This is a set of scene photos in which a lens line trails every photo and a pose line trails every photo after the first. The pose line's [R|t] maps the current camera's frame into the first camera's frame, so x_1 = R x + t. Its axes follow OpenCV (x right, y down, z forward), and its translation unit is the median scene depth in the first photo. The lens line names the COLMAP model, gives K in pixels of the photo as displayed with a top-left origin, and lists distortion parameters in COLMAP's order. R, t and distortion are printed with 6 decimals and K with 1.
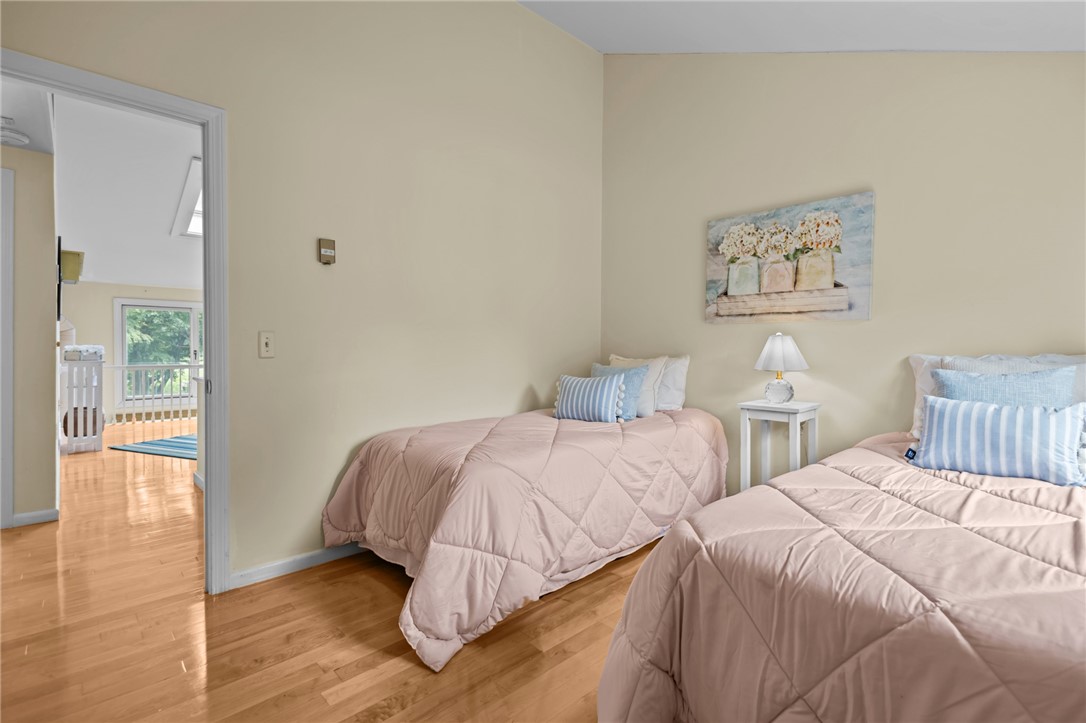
lens RADIAL K [[502.0, 0, 543.0], [0, 502.0, 358.3], [0, 0, 1]] dist [0.006304, -0.003567]
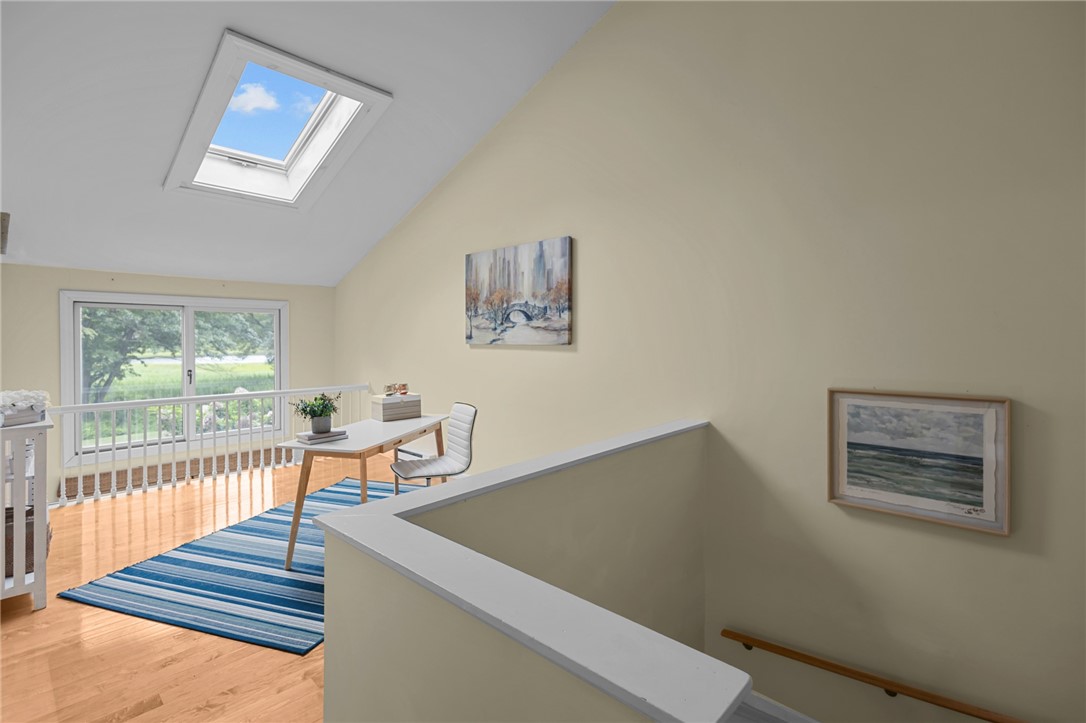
lens RADIAL K [[502.0, 0, 542.3], [0, 502.0, 339.7], [0, 0, 1]] dist [0.006304, -0.003567]
pose [[0.997502, -0.010727, 0.069826, -0.287201], [0.011525, 0.999873, -0.011030, -0.043543], [-0.069698, 0.011807, 0.997498, 0.320513]]
